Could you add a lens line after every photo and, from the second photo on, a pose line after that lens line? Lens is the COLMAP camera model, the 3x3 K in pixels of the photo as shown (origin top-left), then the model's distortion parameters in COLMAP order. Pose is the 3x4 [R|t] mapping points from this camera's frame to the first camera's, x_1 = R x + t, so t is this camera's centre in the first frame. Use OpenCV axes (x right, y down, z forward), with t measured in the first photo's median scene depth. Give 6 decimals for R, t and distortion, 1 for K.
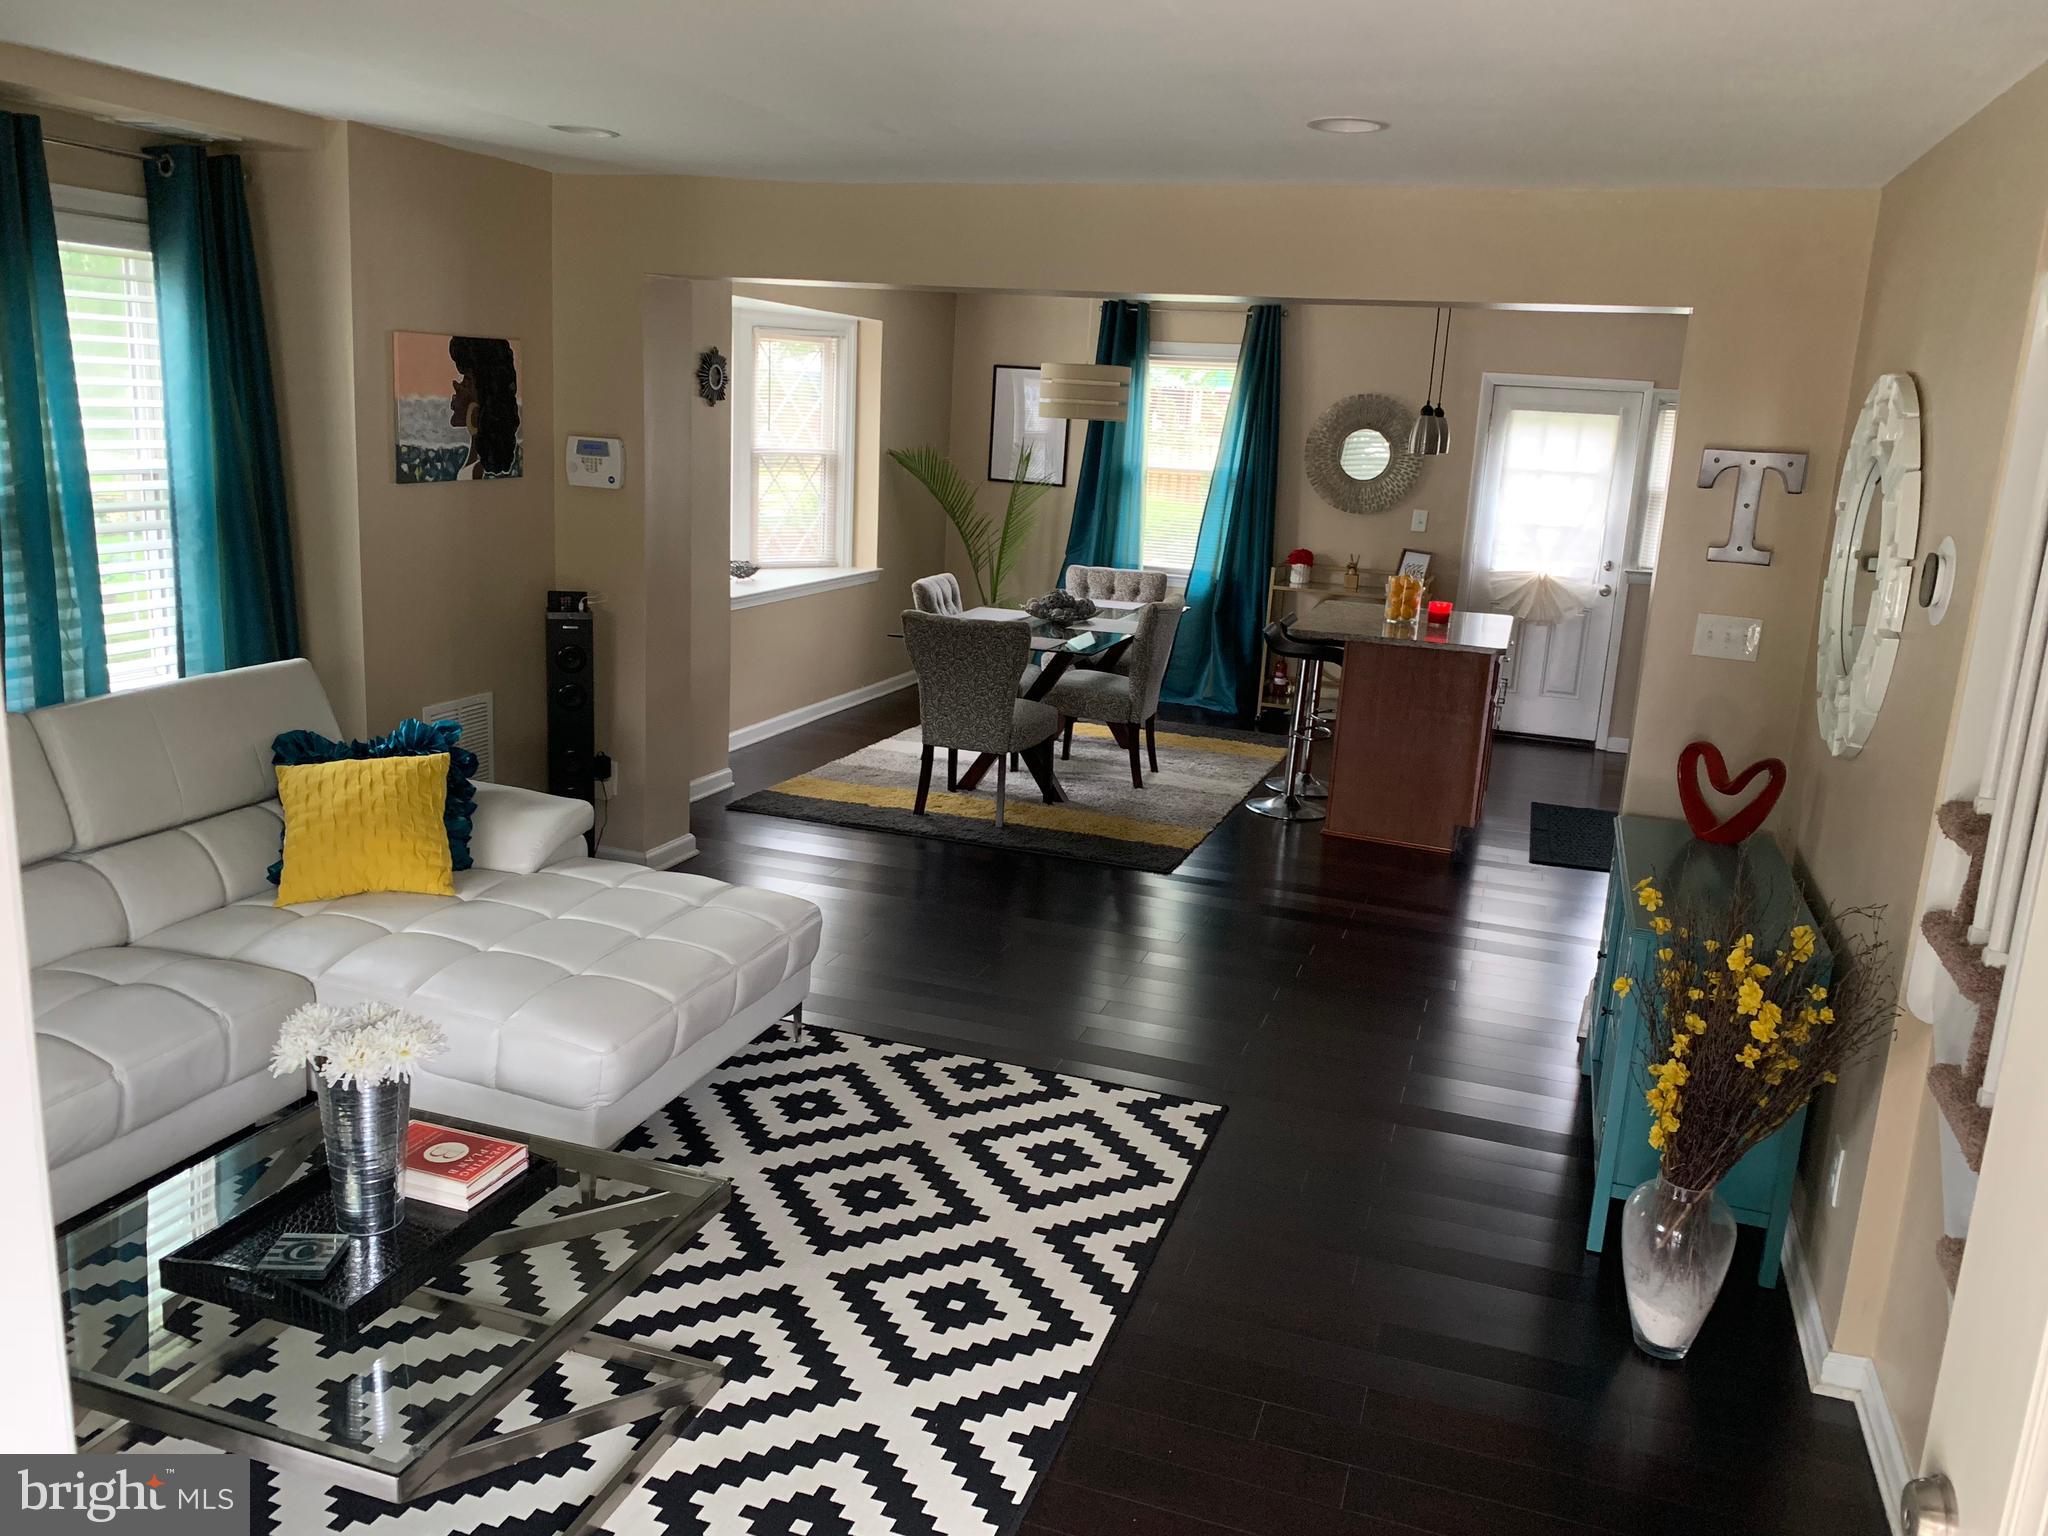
lens RADIAL K [[1558.2, 0, 1021.6], [0, 1558.2, 761.7], [0, 0, 1]] dist [0.081215, -0.101135]
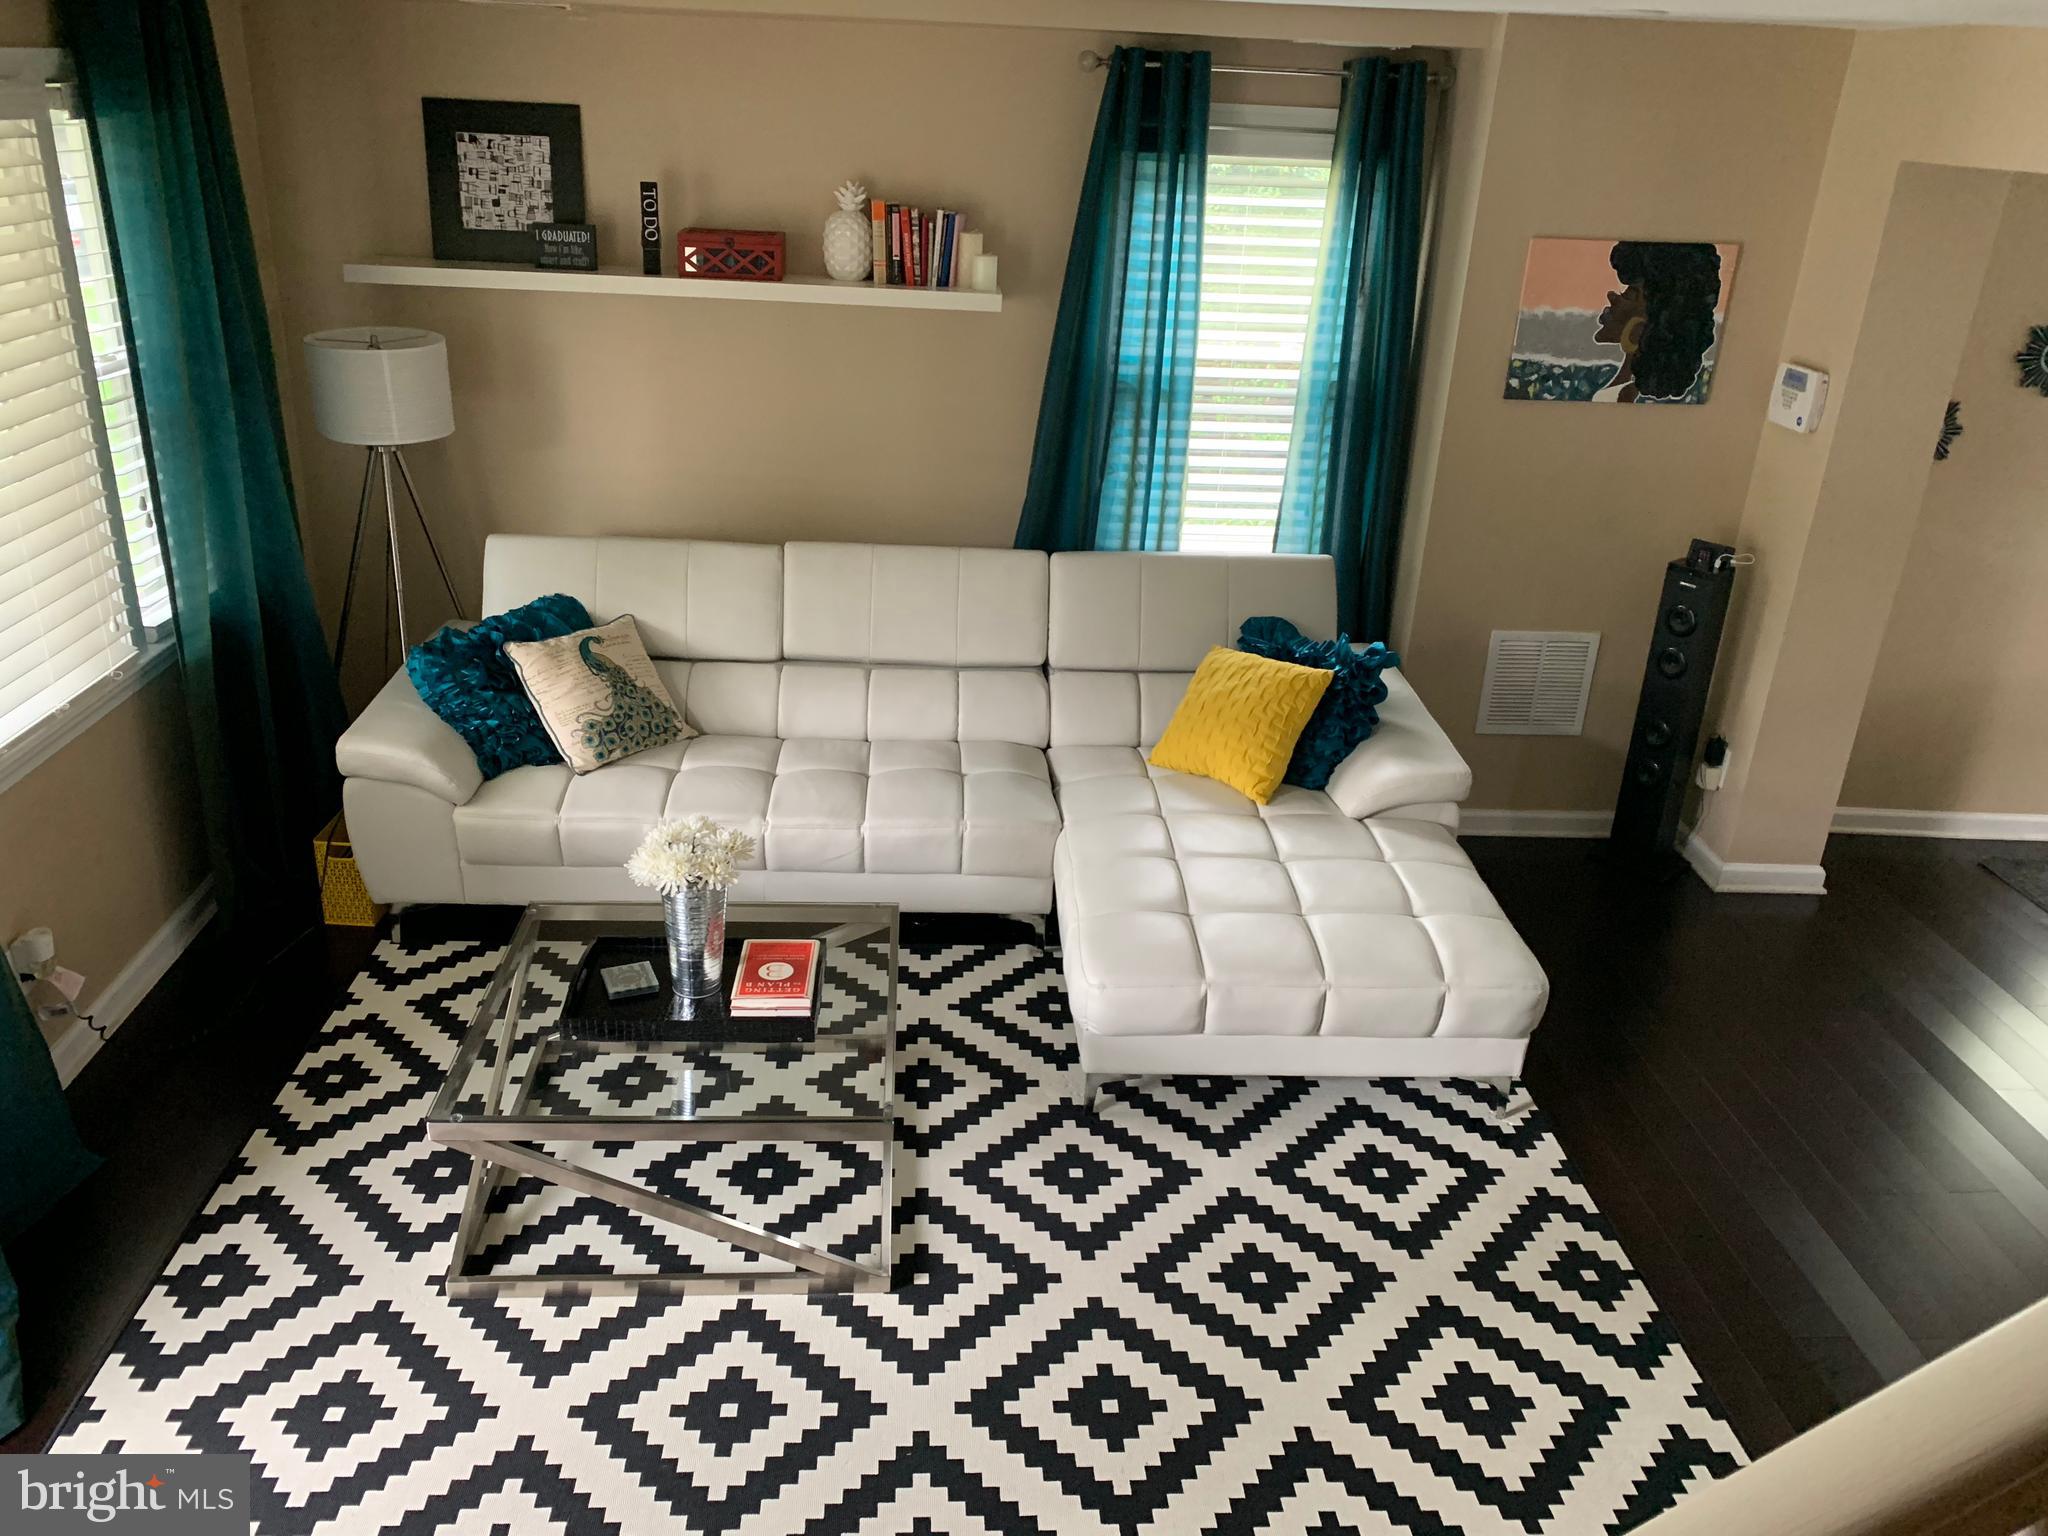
lens RADIAL K [[1558.2, 0, 1021.6], [0, 1558.2, 761.7], [0, 0, 1]] dist [0.081215, -0.101135]
pose [[0.390592, 0.332351, -0.858476, 0.385079], [-0.238629, 0.937232, 0.254268, -0.142625], [0.889097, 0.105542, 0.445384, 0.334735]]
